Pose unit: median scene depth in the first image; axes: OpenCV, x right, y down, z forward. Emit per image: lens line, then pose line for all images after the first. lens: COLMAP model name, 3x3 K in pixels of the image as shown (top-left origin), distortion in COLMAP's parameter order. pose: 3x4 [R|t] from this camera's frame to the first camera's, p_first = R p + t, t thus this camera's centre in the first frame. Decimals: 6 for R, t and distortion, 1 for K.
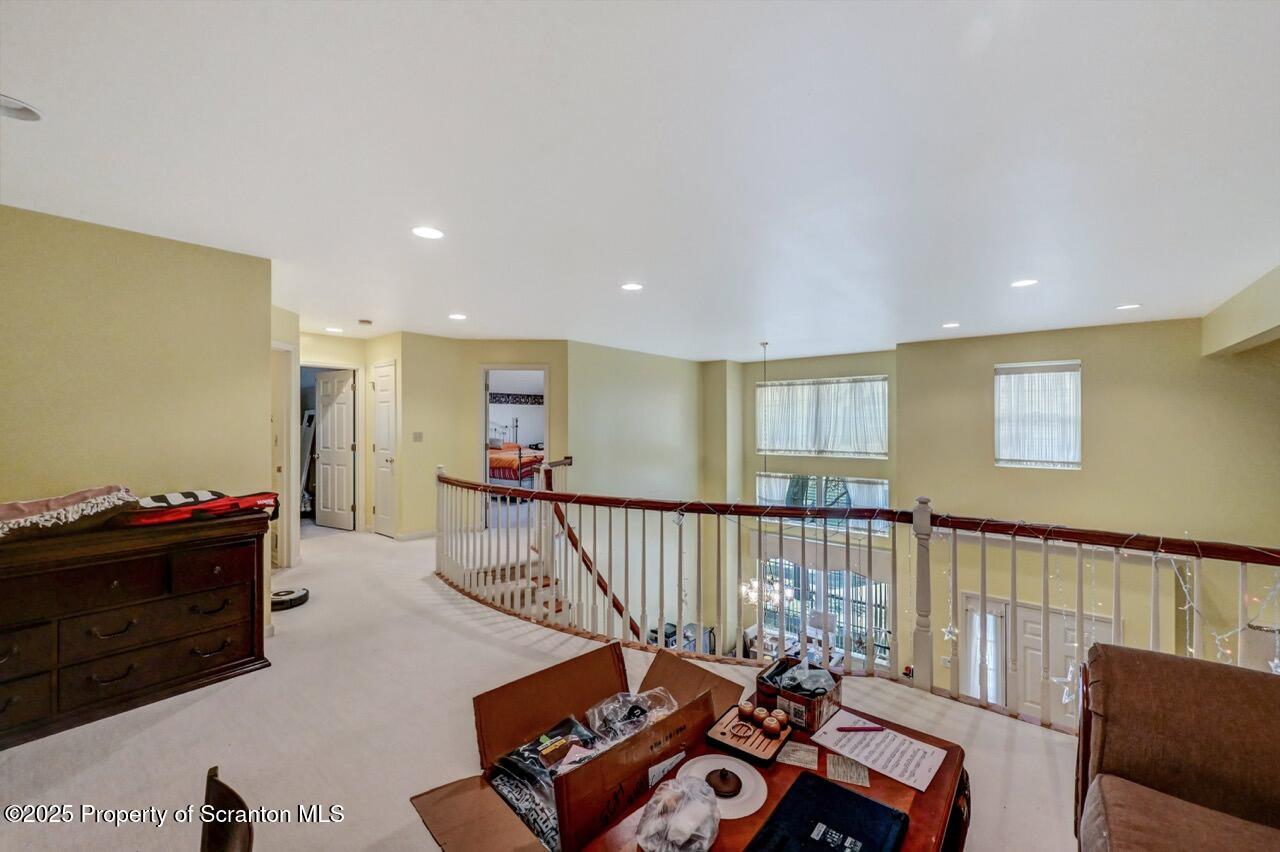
lens RADIAL K [[508.2, 0, 641.2], [0, 508.2, 414.8], [0, 0, 1]] dist [0.000269, 0.000118]
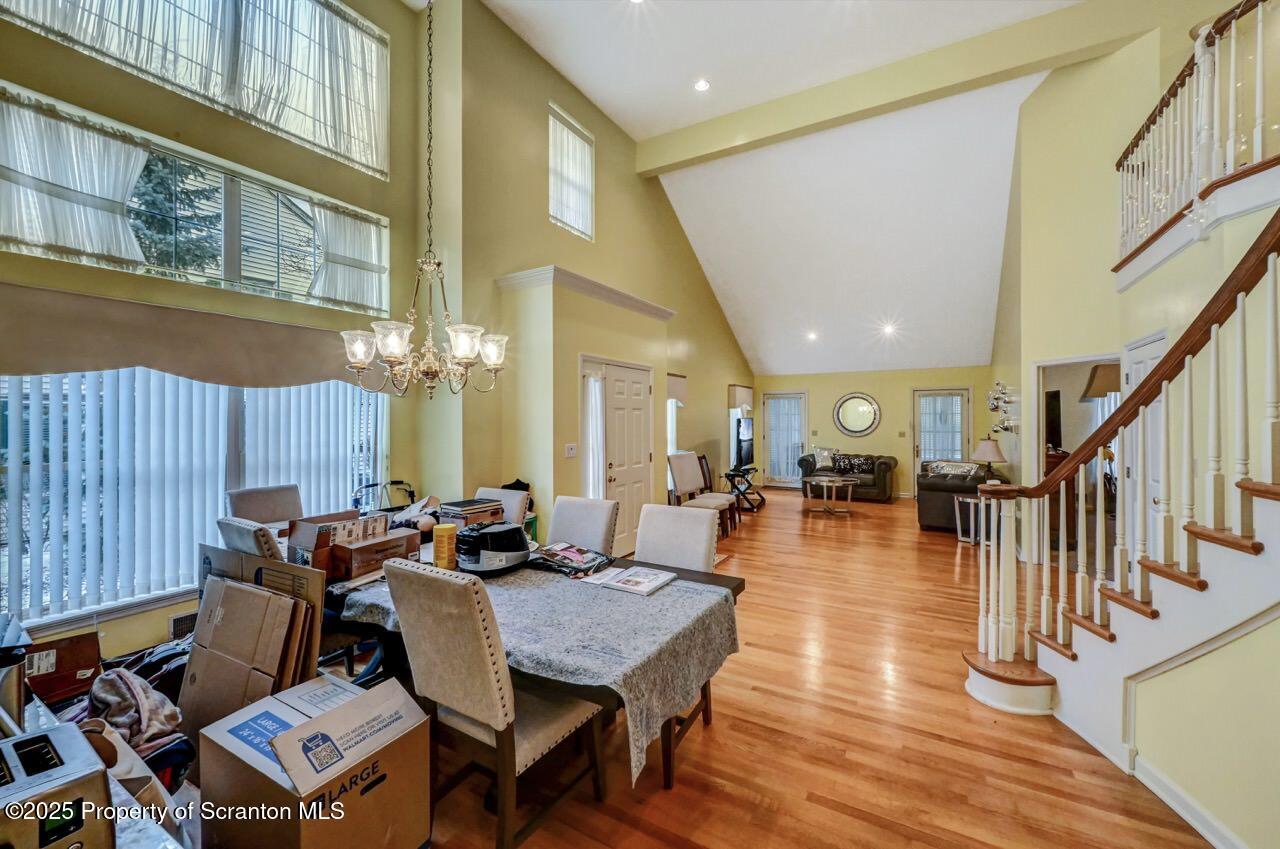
lens RADIAL K [[508.2, 0, 642.3], [0, 508.2, 415.2], [0, 0, 1]] dist [0.000269, 0.000118]
pose [[-0.157505, 0.005779, 0.987501, -0.148790], [-0.008845, 0.999935, -0.007263, 0.424721], [-0.987479, -0.009878, -0.157444, 0.976116]]
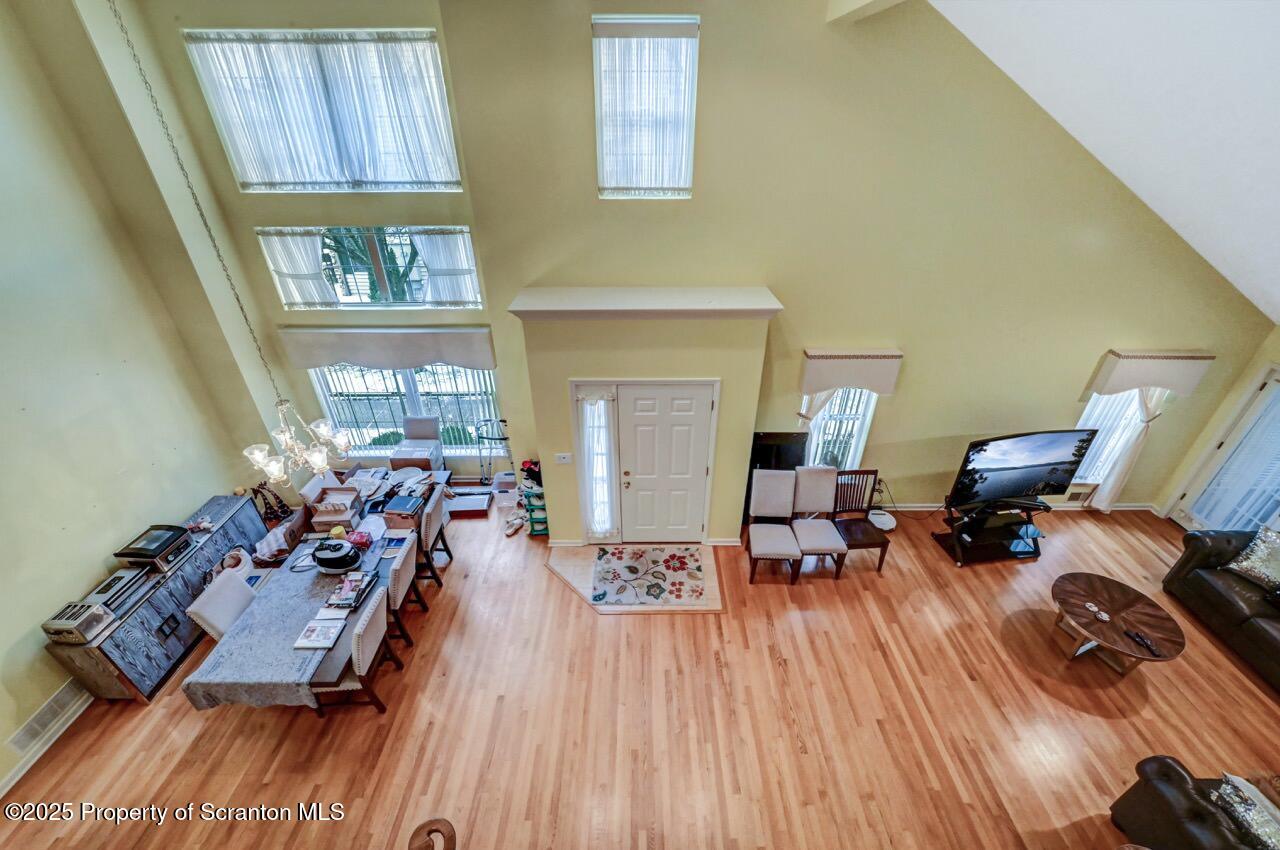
lens RADIAL K [[508.2, 0, 644.8], [0, 508.2, 425.3], [0, 0, 1]] dist [0.000269, 0.000118]
pose [[0.768357, -0.332133, 0.547097, 0.254180], [-0.008461, 0.849465, 0.527577, -0.005116], [-0.639965, -0.409997, 0.649882, 0.371859]]
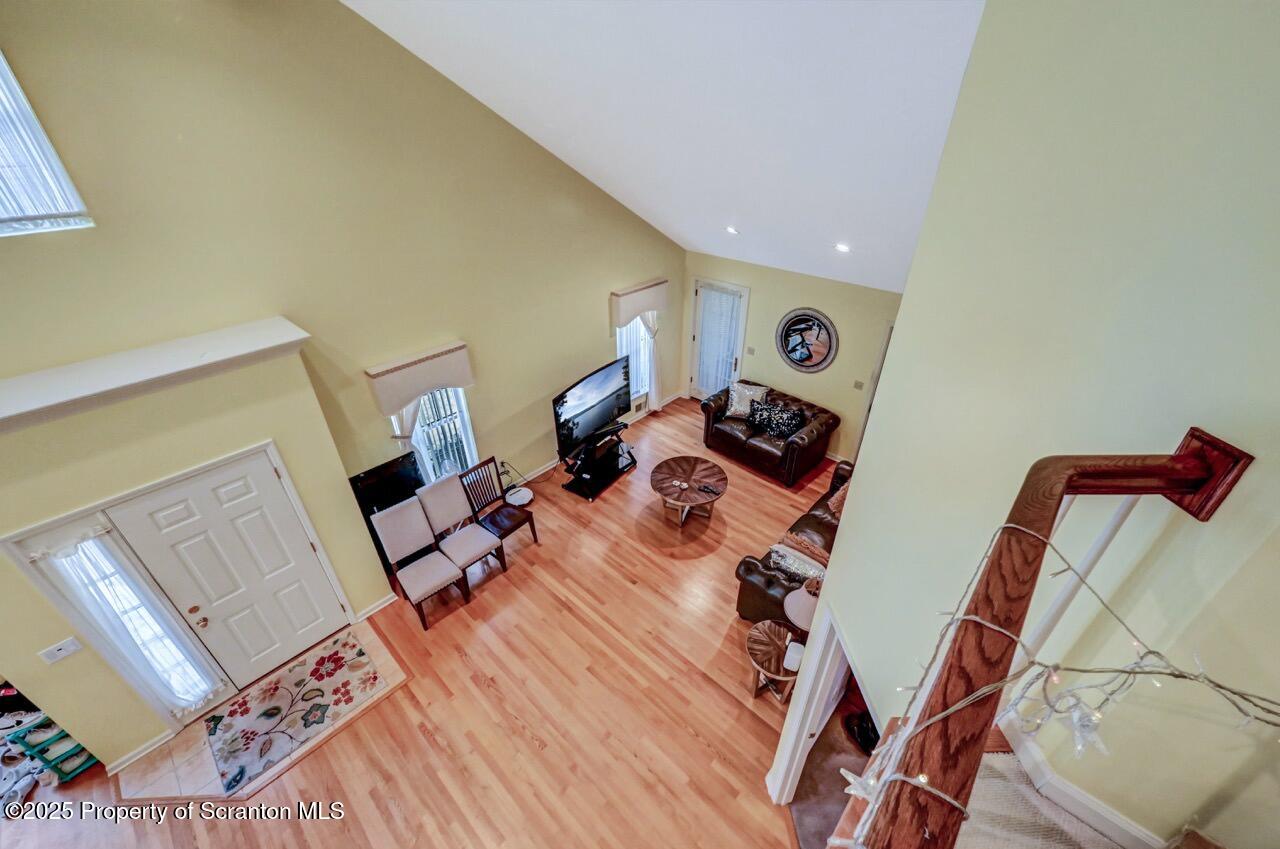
lens RADIAL K [[508.2, 0, 642.2], [0, 508.2, 428.8], [0, 0, 1]] dist [0.000269, 0.000118]
pose [[0.059612, -0.532050, 0.844612, 0.299377], [-0.004480, 0.845966, 0.533219, -0.000897], [-0.998212, -0.035570, 0.048047, 0.350986]]
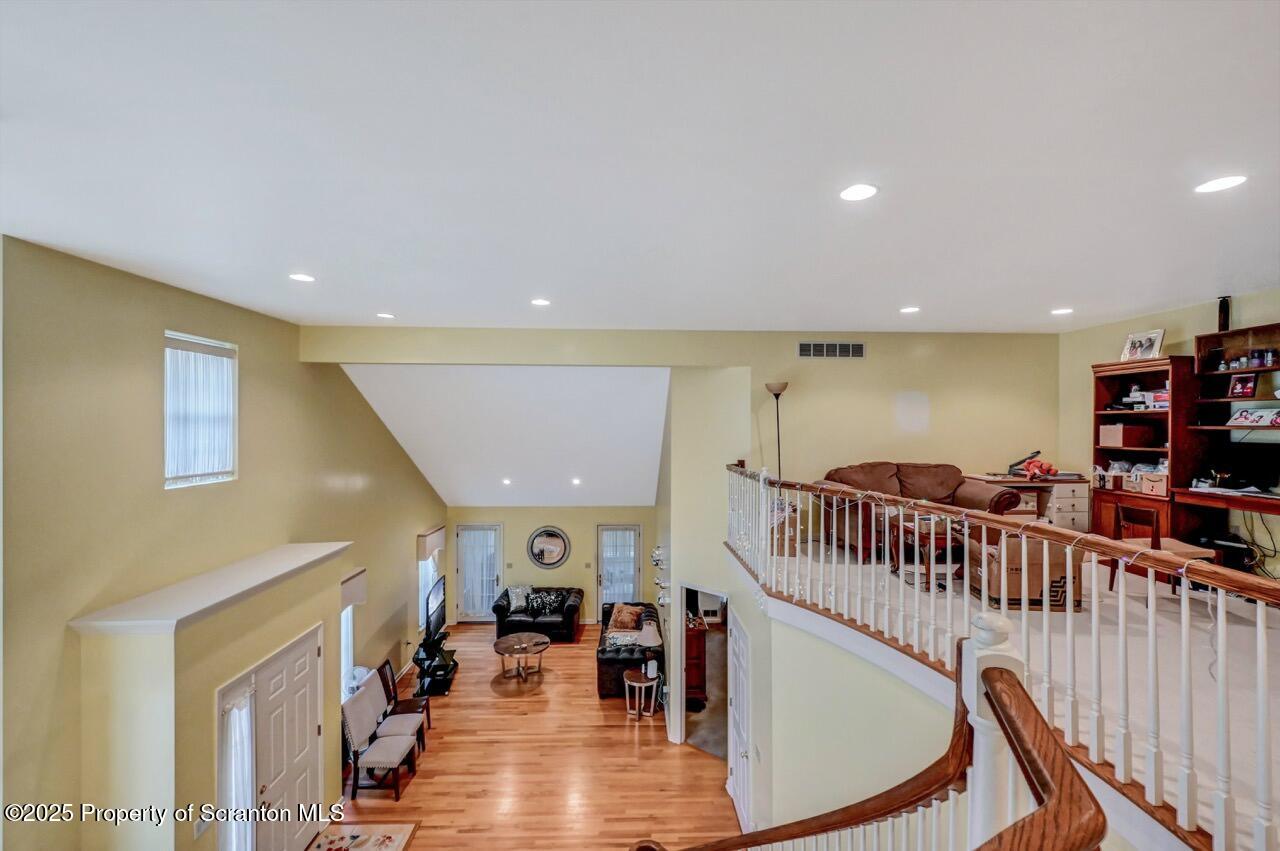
lens RADIAL K [[542.6, 0, 639.7], [0, 542.6, 425.7], [0, 0, 1]] dist [0.008657, -0.001326]
pose [[-0.653985, -0.002943, 0.756502, -0.209606], [-0.008696, 0.999956, -0.003628, 0.017473], [-0.756457, -0.008952, -0.653982, 0.997114]]
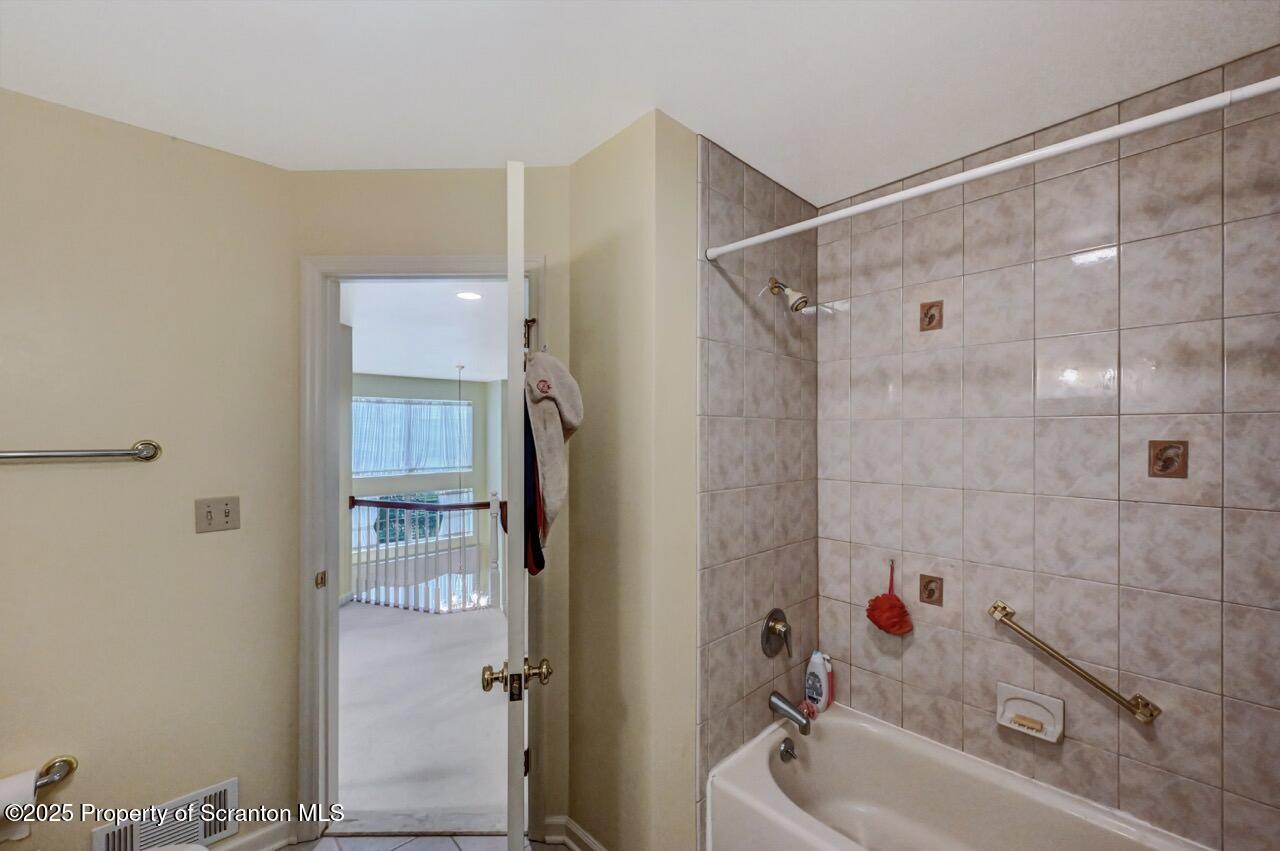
lens RADIAL K [[508.2, 0, 638.6], [0, 508.2, 430.2], [0, 0, 1]] dist [0.000269, 0.000118]
pose [[0.134927, 0.008996, 0.990815, -0.799140], [-0.005825, 0.999949, -0.008285, -0.002202], [-0.990838, -0.004653, 0.134973, 0.539764]]
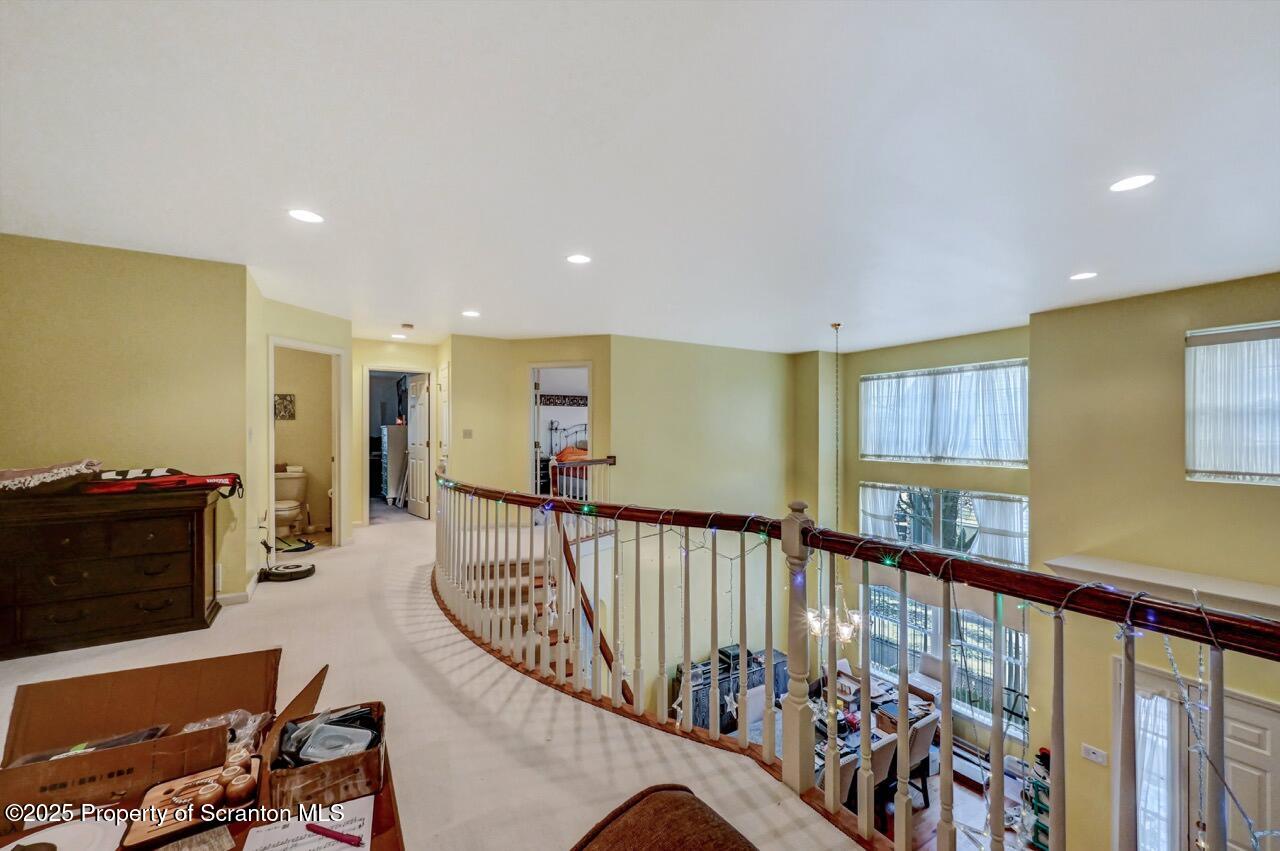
lens RADIAL K [[508.2, 0, 639.7], [0, 508.2, 429.5], [0, 0, 1]] dist [0.000269, 0.000118]
pose [[0.944418, 0.000138, -0.328747, 0.227929], [0.003368, 0.999943, 0.010094, 0.022950], [0.328729, -0.010640, 0.944364, 0.115613]]
